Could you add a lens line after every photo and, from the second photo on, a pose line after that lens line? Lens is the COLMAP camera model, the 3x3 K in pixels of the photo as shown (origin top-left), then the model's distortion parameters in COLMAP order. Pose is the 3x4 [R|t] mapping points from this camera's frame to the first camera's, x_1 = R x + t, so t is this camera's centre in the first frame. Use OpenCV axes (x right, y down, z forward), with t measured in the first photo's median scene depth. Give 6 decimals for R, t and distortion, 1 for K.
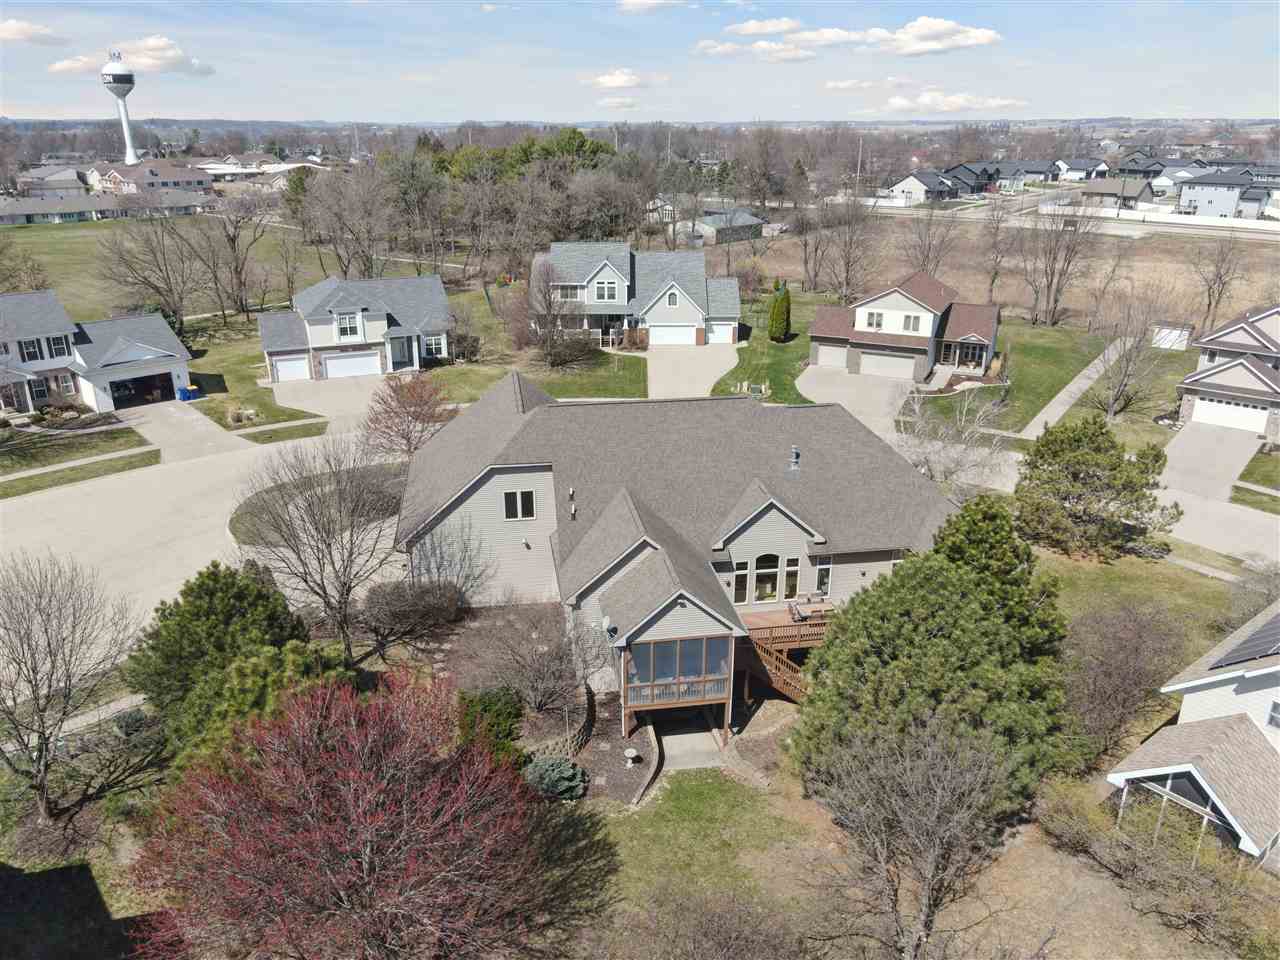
lens RADIAL K [[912.4, 0, 575.7], [0, 912.4, 481.6], [0, 0, 1]] dist [0.007014, 0.010122]
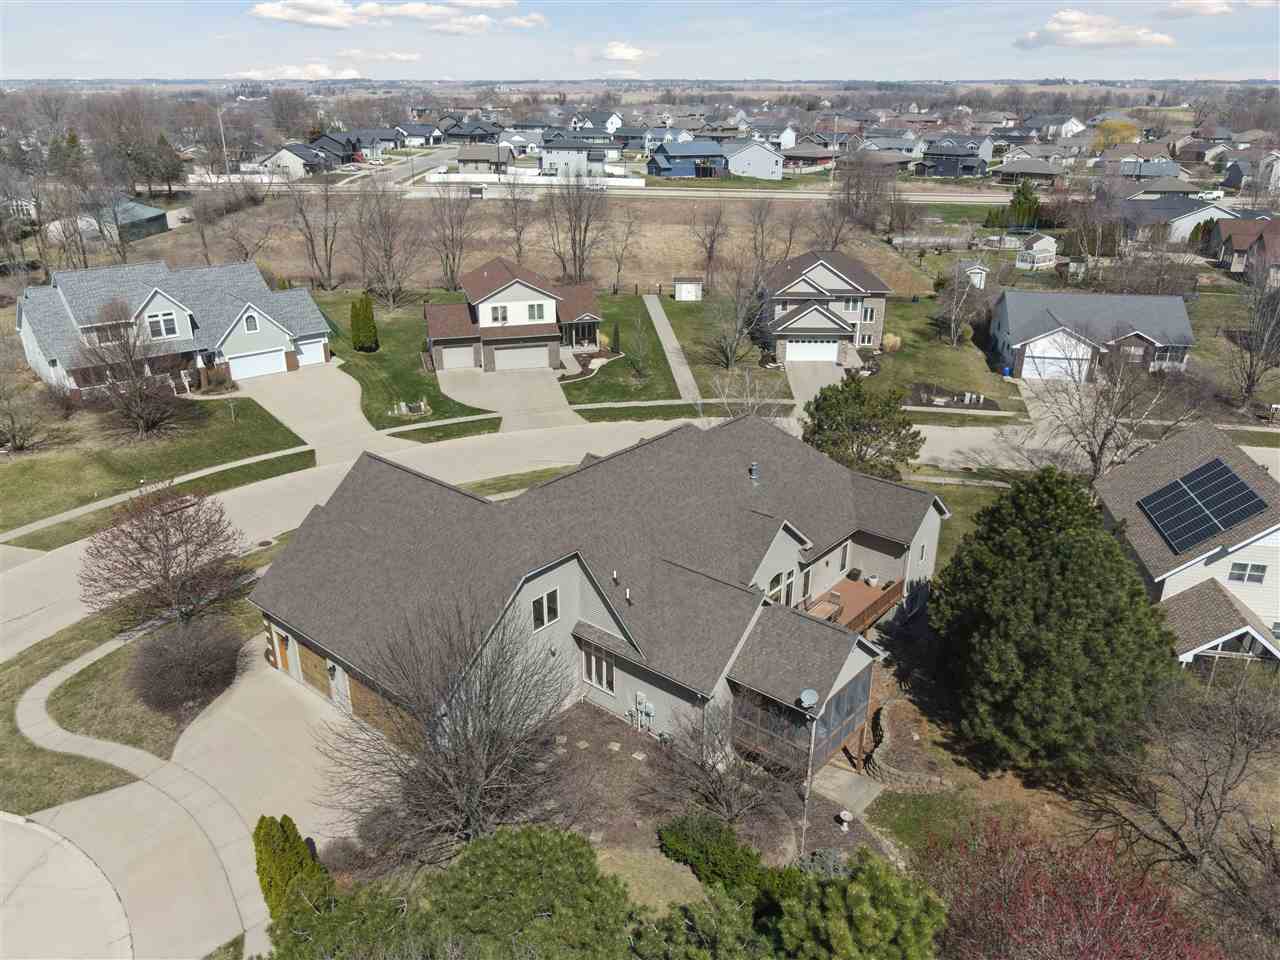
lens RADIAL K [[965.1, 0, 640.0], [0, 965.1, 480.0], [0, 0, 1]] dist [0.011065, 0.012359]
pose [[0.764463, -0.247045, 0.595453, -0.208841], [0.241539, 0.966139, 0.090741, -0.062736], [-0.597708, 0.074457, 0.798249, 0.104266]]
